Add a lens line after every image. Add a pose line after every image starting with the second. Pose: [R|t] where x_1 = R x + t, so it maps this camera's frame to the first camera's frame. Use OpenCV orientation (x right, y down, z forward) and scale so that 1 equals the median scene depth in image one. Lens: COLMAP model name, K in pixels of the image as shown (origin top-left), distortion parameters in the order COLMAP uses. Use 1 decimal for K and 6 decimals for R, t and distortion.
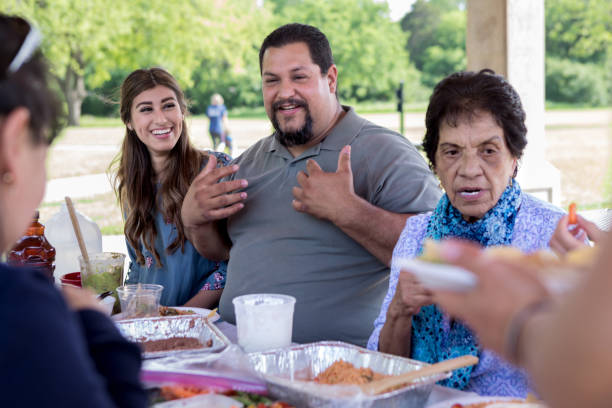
lens RADIAL K [[1219.5, 0, 307.2], [0, 1219.5, 170.5], [0, 0, 1]] dist [0.029487, -0.104133]
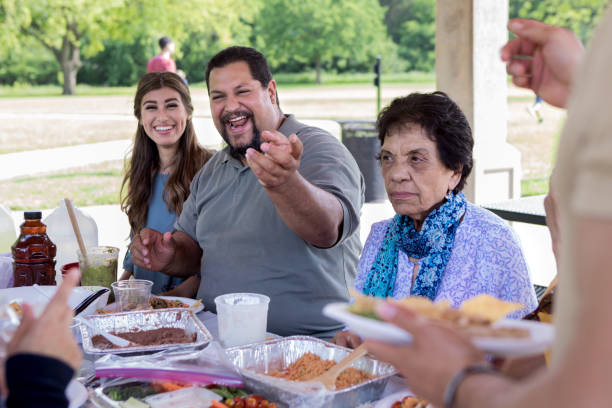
lens RADIAL K [[1219.5, 0, 307.2], [0, 1219.5, 170.5], [0, 0, 1]] dist [0.029487, -0.104133]
pose [[0.999994, 0.001320, 0.003274, 0.019048], [-0.001557, 0.997288, 0.073587, -0.085950], [-0.003168, -0.073592, 0.997283, -0.107296]]
